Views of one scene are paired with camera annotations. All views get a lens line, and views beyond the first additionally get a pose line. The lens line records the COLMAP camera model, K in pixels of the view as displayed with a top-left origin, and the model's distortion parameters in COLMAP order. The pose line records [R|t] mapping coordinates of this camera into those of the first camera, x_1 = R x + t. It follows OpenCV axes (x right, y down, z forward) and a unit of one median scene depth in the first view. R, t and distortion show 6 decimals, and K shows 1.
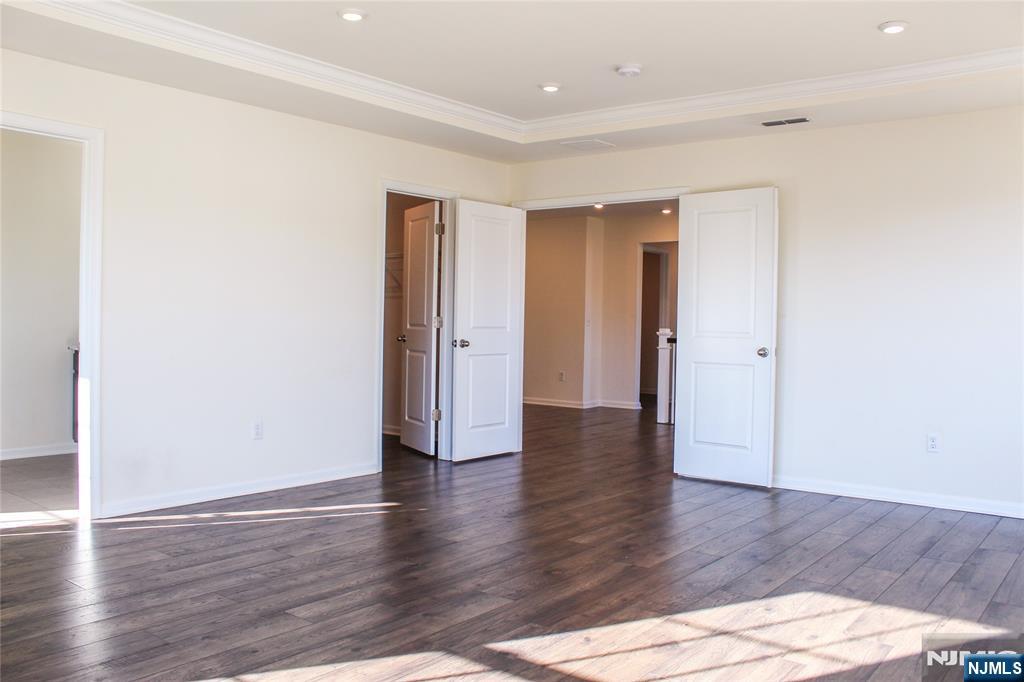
lens RADIAL K [[872.5, 0, 508.7], [0, 872.5, 339.0], [0, 0, 1]] dist [0.061706, 0.005374]
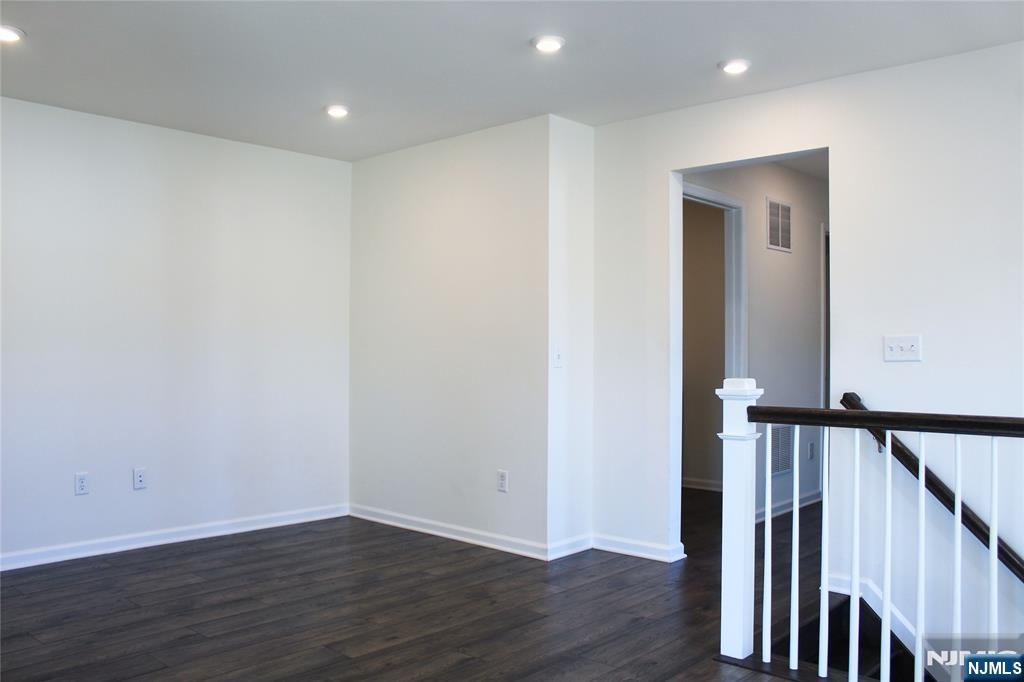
lens RADIAL K [[872.5, 0, 512.2], [0, 872.5, 343.1], [0, 0, 1]] dist [0.061706, 0.005374]
pose [[0.997788, -0.006522, -0.066154, 0.096220], [0.004151, 0.999346, -0.035908, -0.011723], [0.066345, 0.035554, 0.997163, 0.558276]]
